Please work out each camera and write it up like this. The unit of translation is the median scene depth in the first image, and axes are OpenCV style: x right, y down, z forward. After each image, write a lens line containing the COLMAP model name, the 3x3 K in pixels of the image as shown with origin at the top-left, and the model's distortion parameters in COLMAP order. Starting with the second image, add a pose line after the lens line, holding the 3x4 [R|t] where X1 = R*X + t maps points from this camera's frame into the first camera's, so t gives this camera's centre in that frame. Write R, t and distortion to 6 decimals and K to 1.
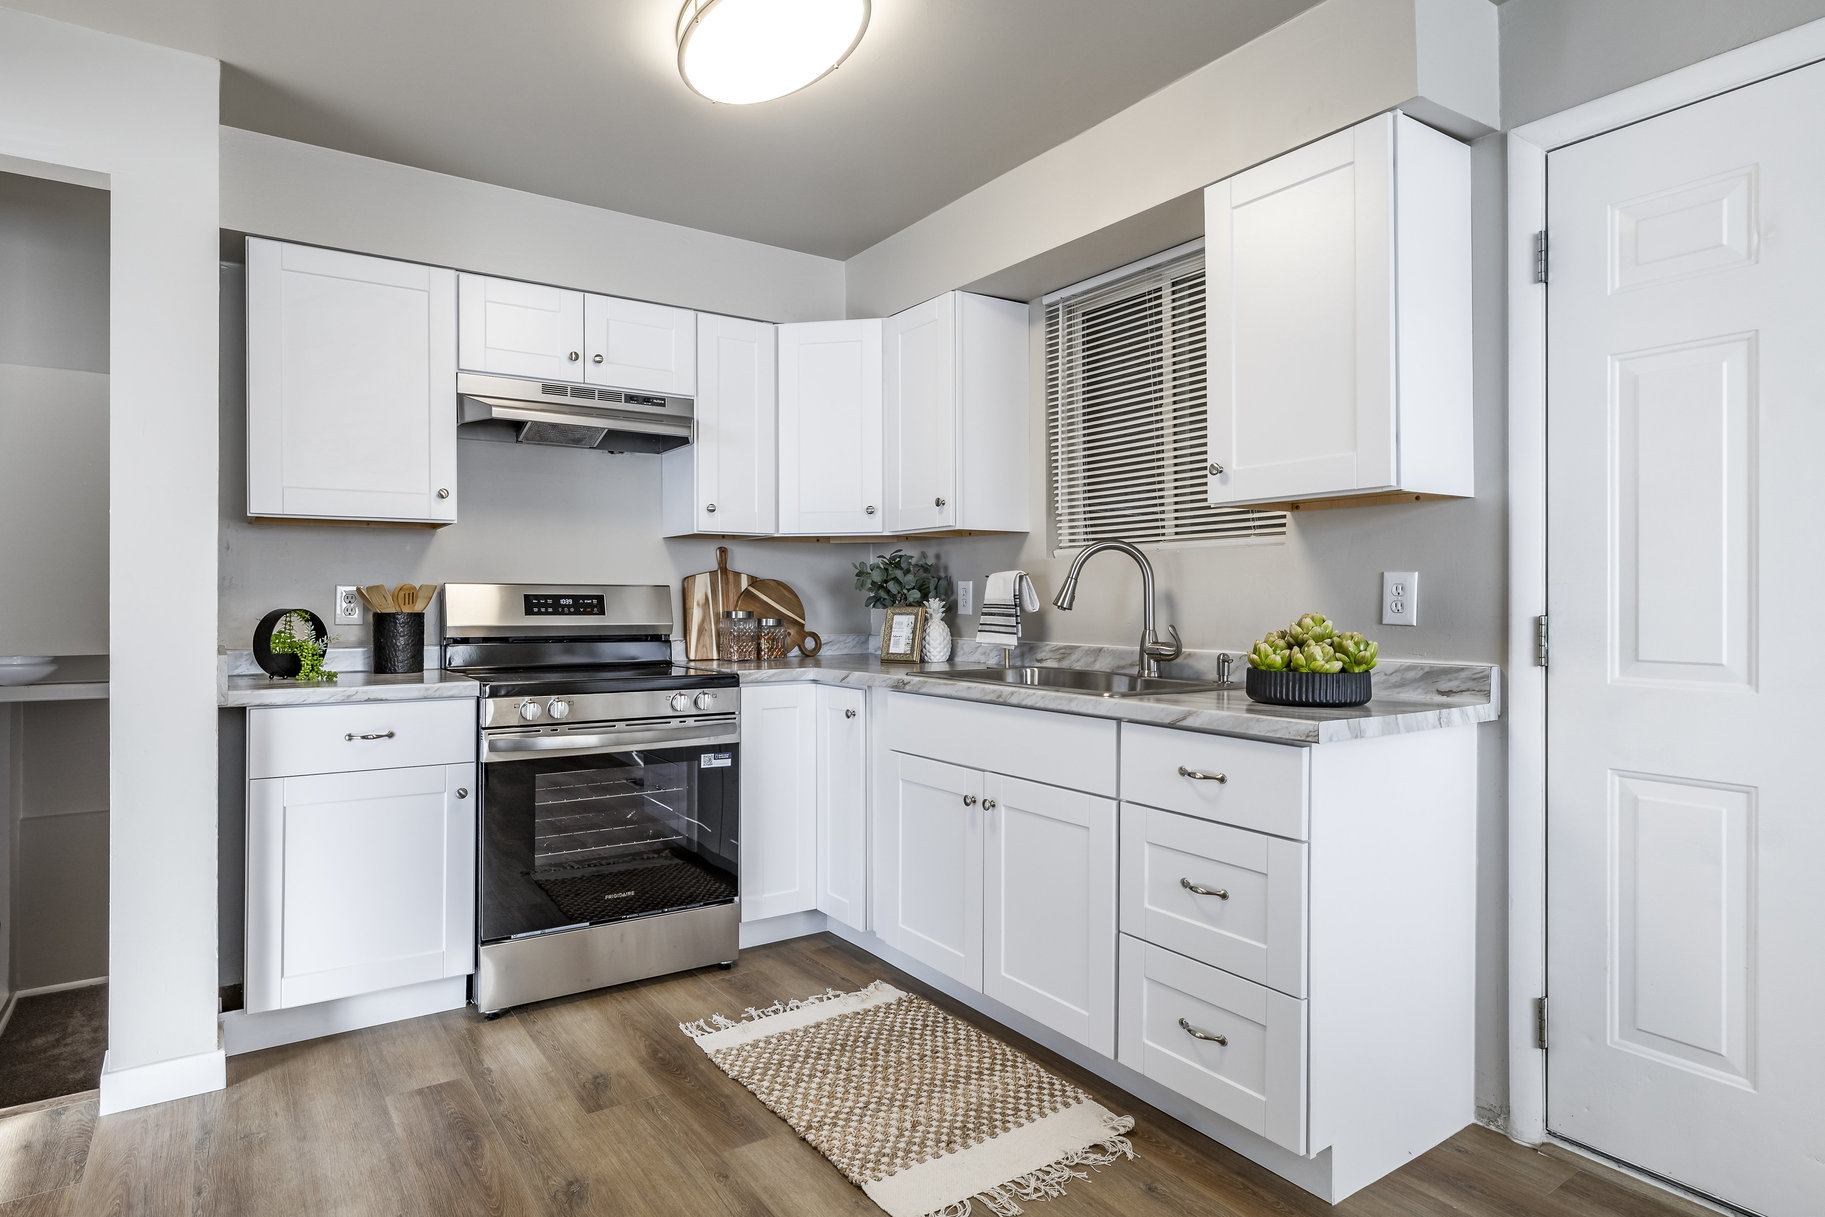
lens RADIAL K [[1009.3, 0, 922.6], [0, 1009.3, 601.3], [0, 0, 1]] dist [0.005195, -0.001436]
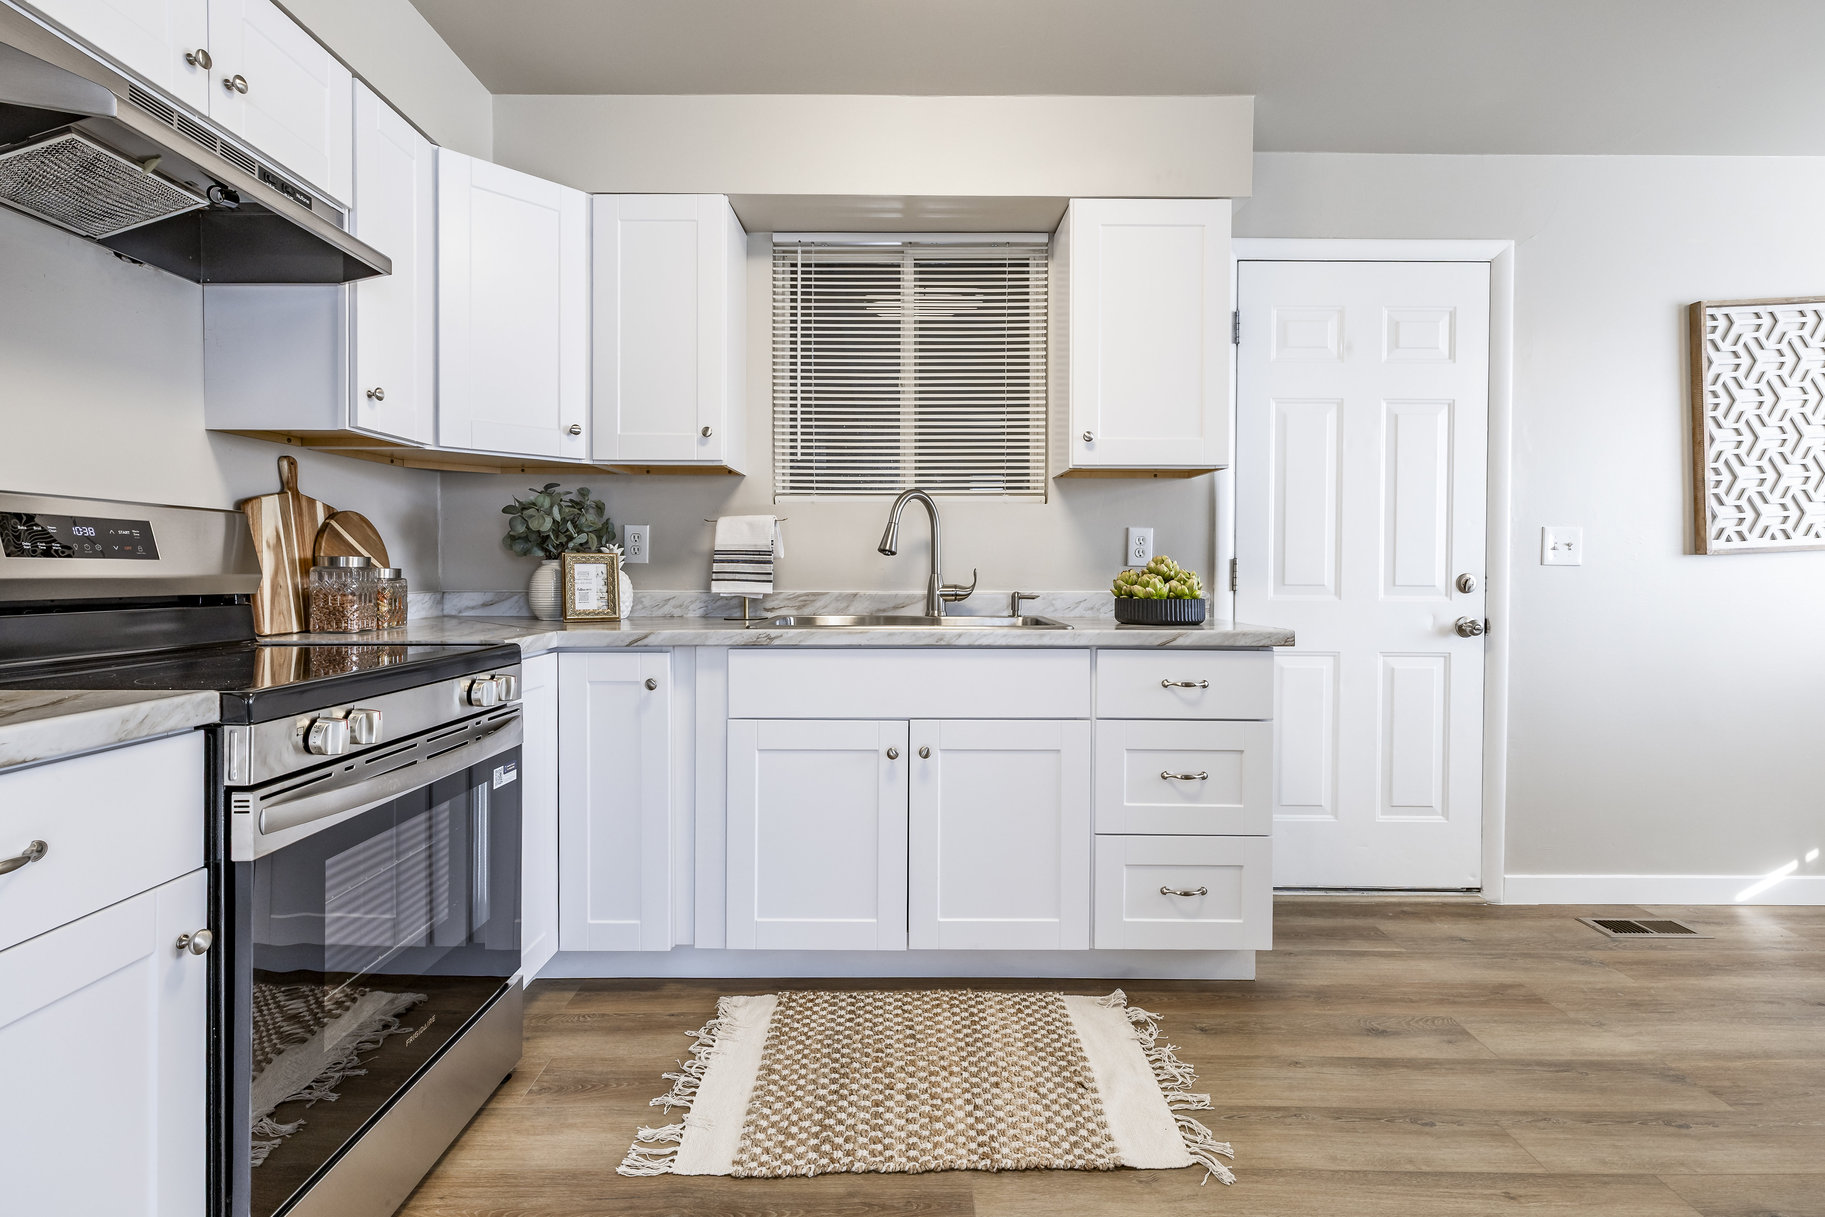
lens RADIAL K [[845.1, 0, 933.8], [0, 845.1, 575.1], [0, 0, 1]] dist [-0.000028, 0.002162]
pose [[0.566963, -0.006898, 0.823714, -0.539592], [-0.000607, 0.999961, 0.008792, 0.021478], [-0.823743, -0.005485, 0.566937, 0.481554]]
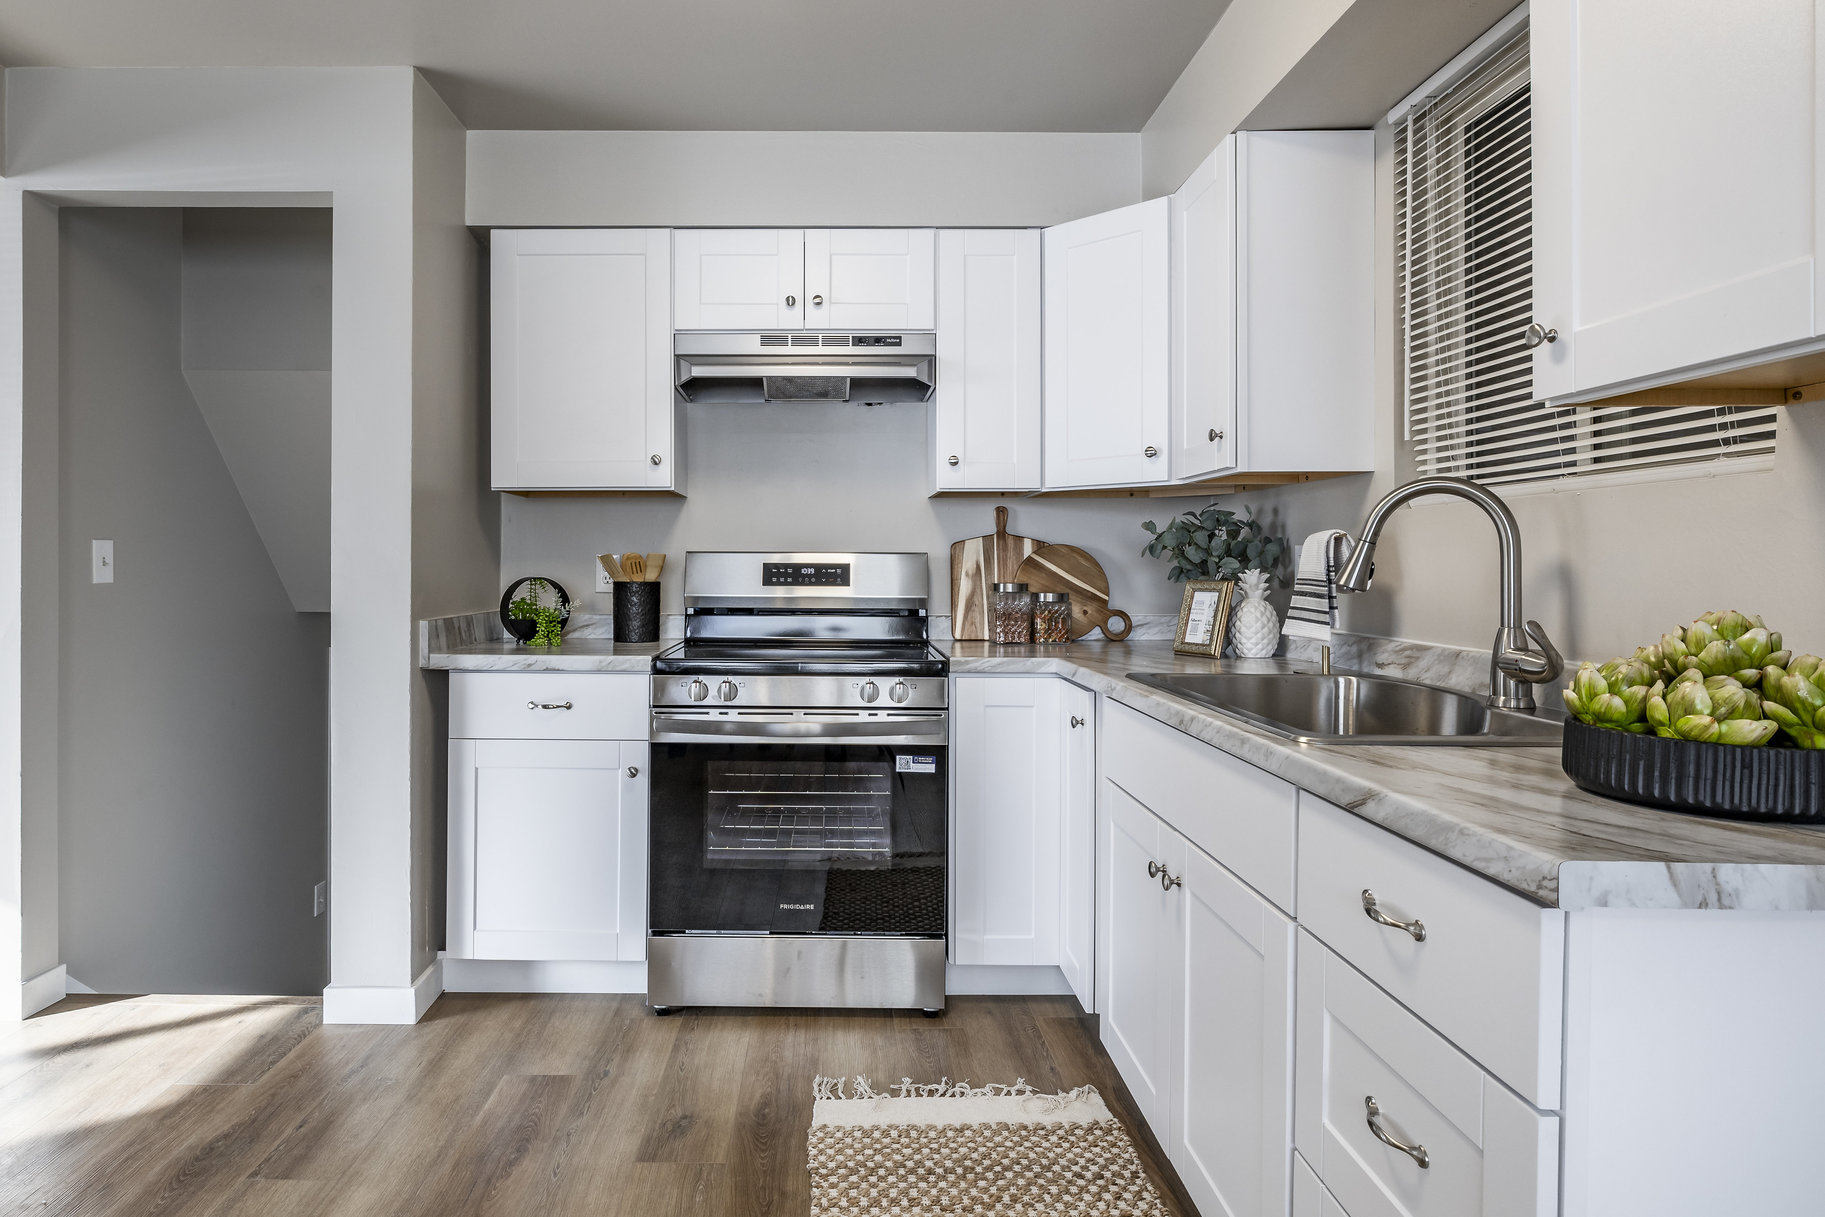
lens RADIAL K [[1044.9, 0, 848.5], [0, 1044.9, 567.6], [0, 0, 1]] dist [-0.010473, 0.005640]
pose [[0.822327, 0.004985, -0.568994, 0.254271], [-0.003430, 0.999987, 0.003803, -0.007528], [0.569005, -0.001175, 0.822333, 0.282879]]
